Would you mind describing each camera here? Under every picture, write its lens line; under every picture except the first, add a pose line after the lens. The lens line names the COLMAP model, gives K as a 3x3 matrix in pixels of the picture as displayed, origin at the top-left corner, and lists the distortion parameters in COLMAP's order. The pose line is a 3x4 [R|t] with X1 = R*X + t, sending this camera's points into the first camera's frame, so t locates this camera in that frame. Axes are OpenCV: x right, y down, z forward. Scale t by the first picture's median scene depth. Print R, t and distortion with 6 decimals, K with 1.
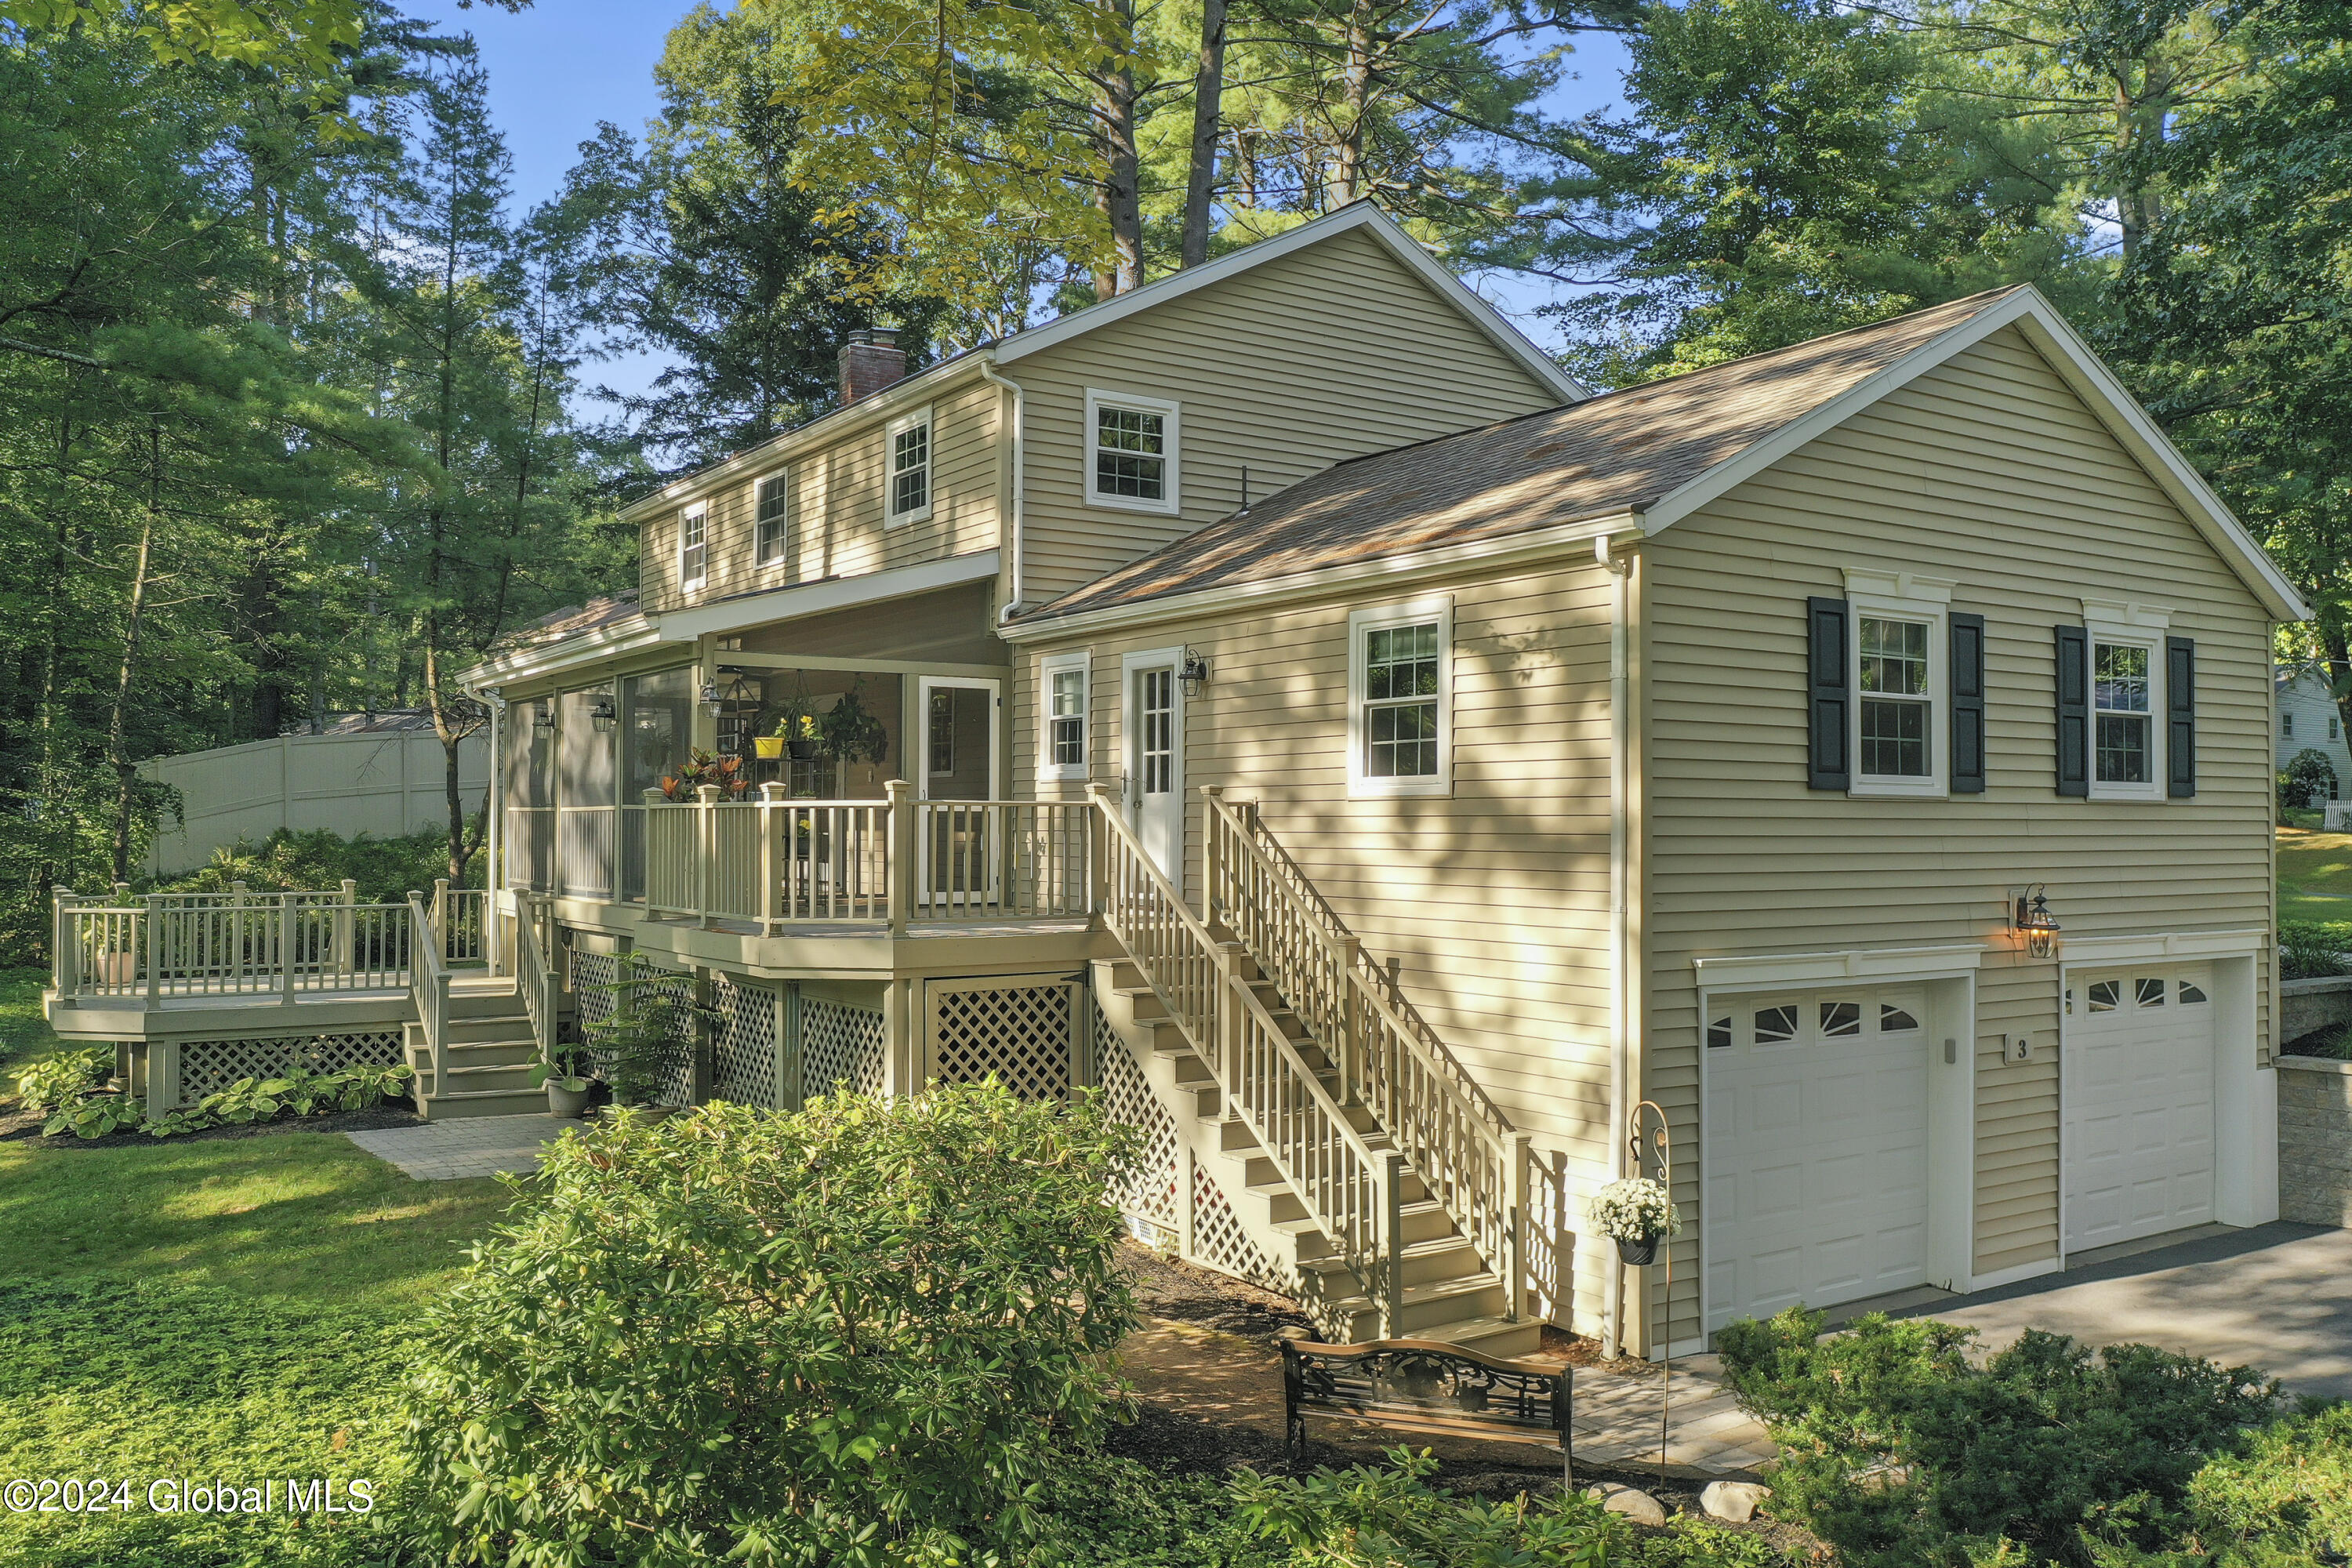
lens RADIAL K [[1895.1, 0, 1177.2], [0, 1895.1, 794.9], [0, 0, 1]] dist [-0.042681, -0.001174]
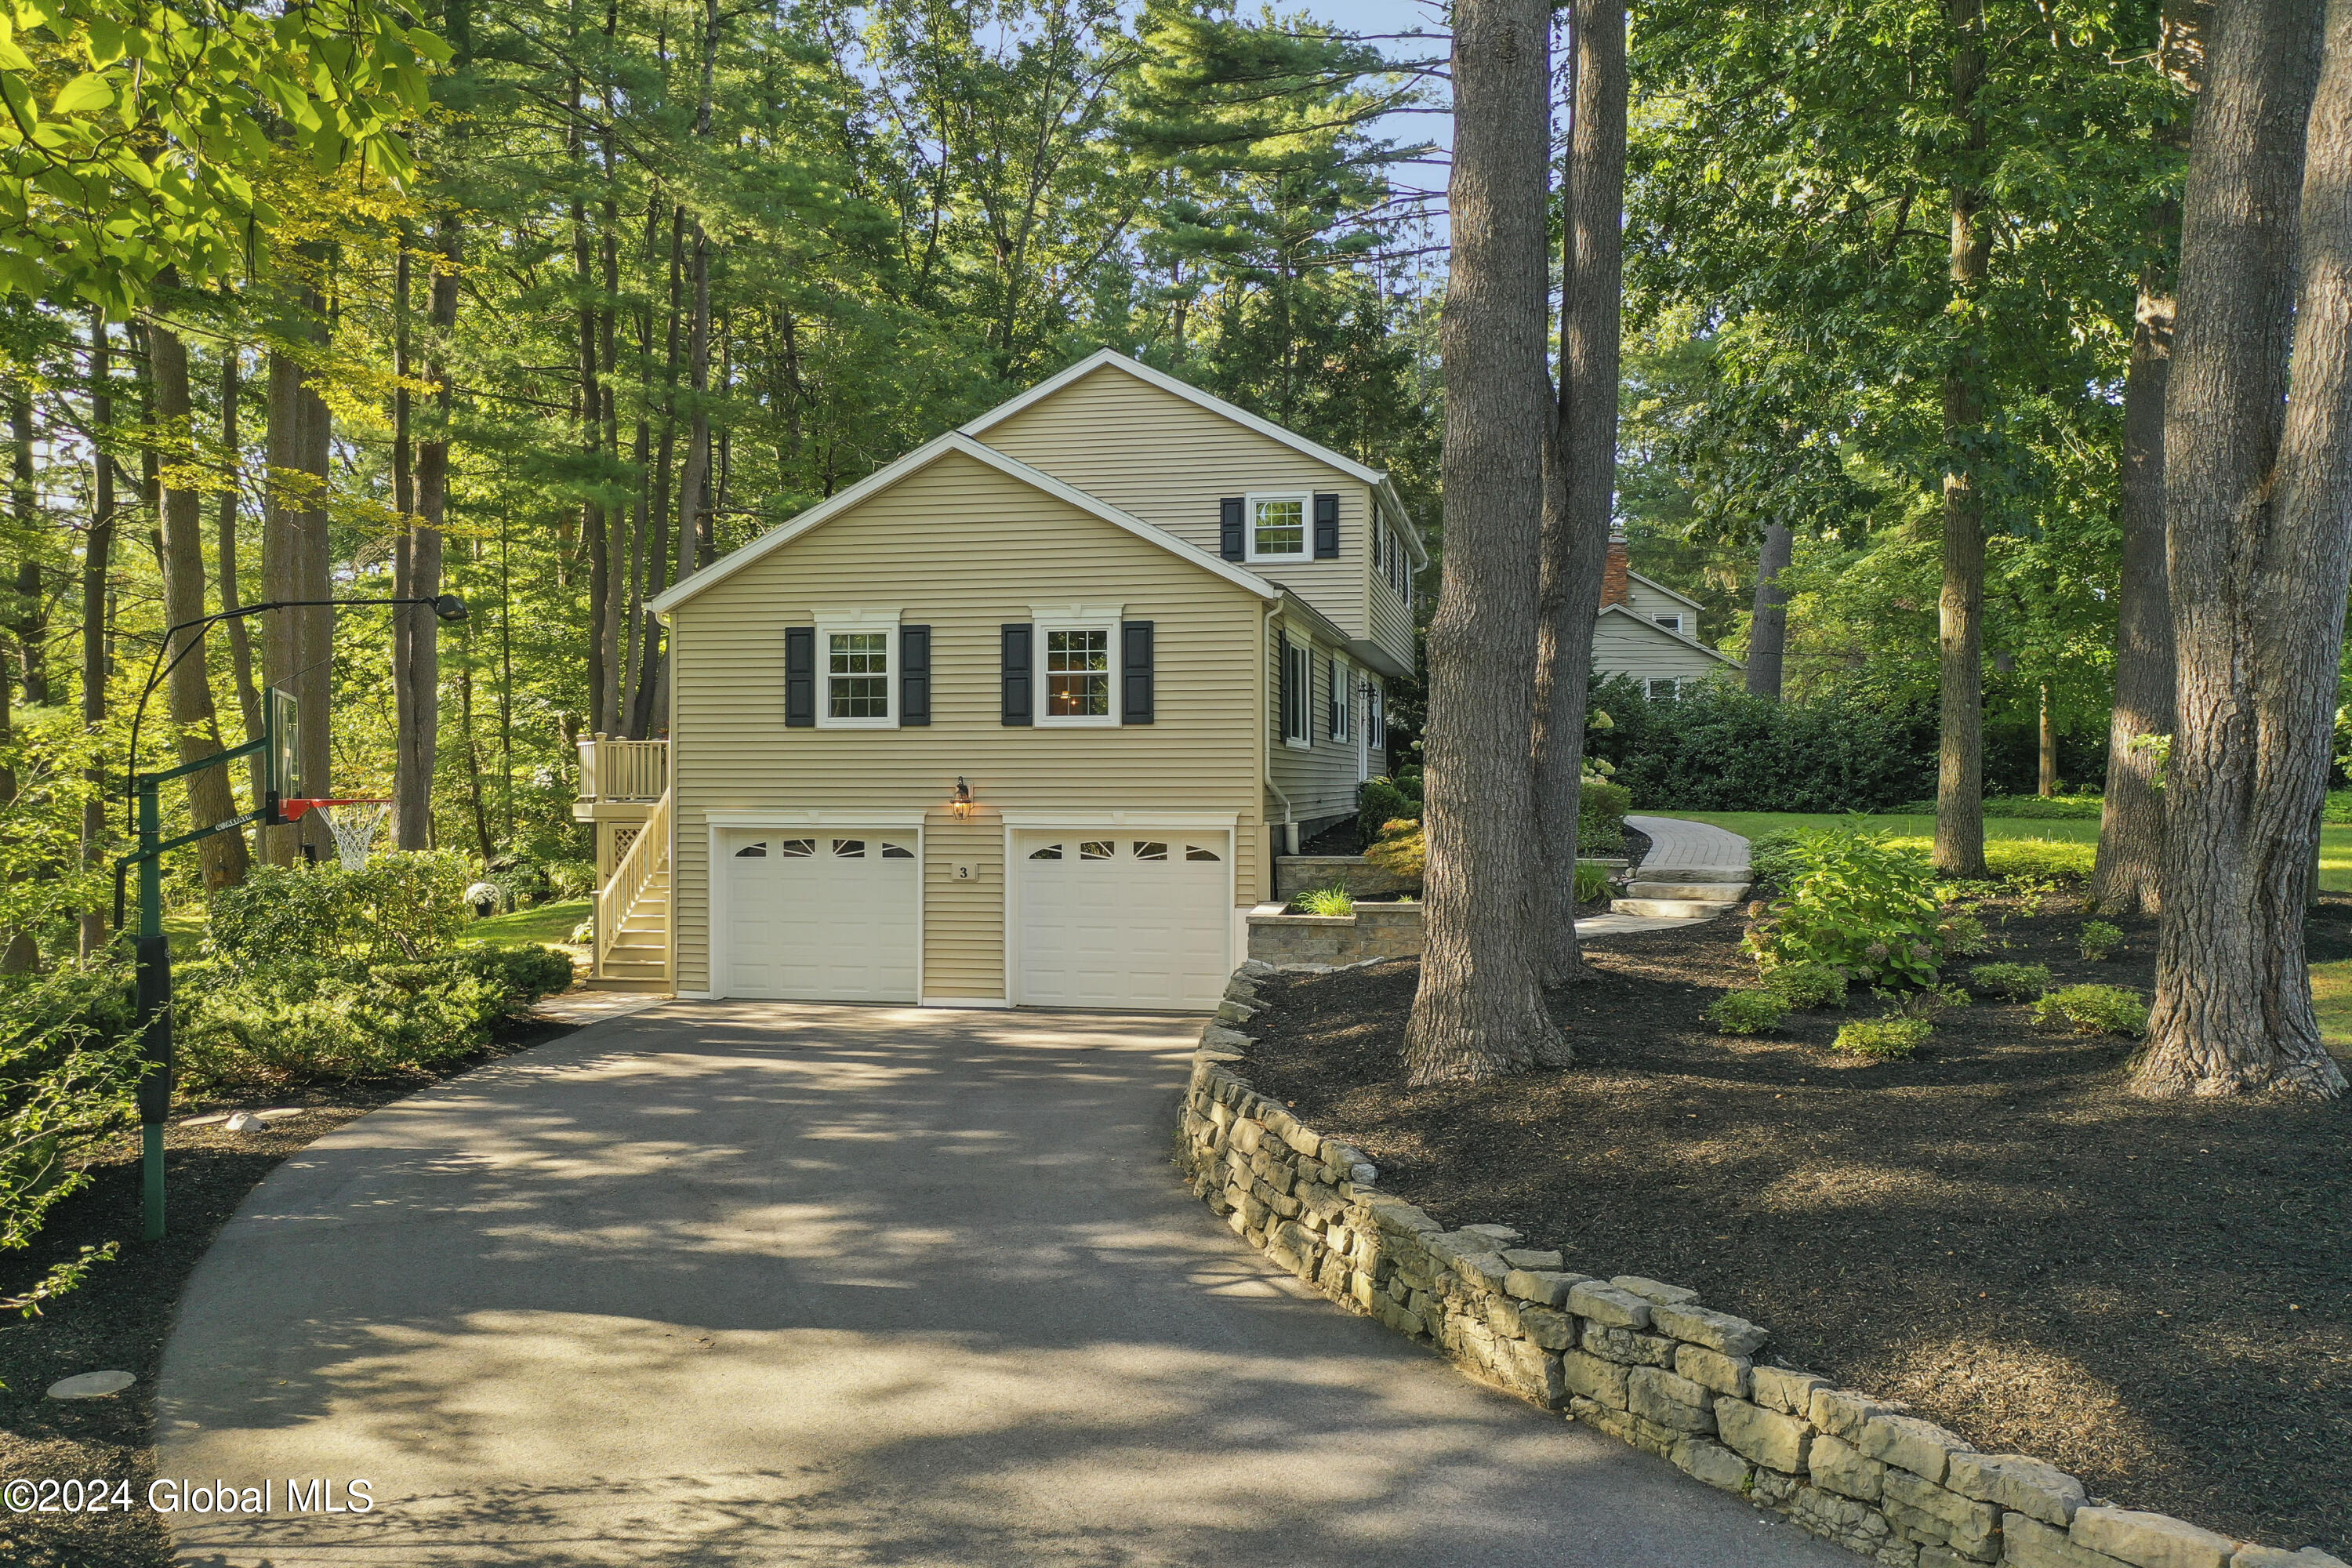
lens RADIAL K [[1895.1, 0, 1171.4], [0, 1895.1, 788.6], [0, 0, 1]] dist [-0.042681, -0.001174]
pose [[0.716605, -0.000634, -0.697479, 1.800259], [0.012802, 0.999843, 0.012244, 0.038826], [0.697362, -0.017703, 0.716500, -0.119901]]
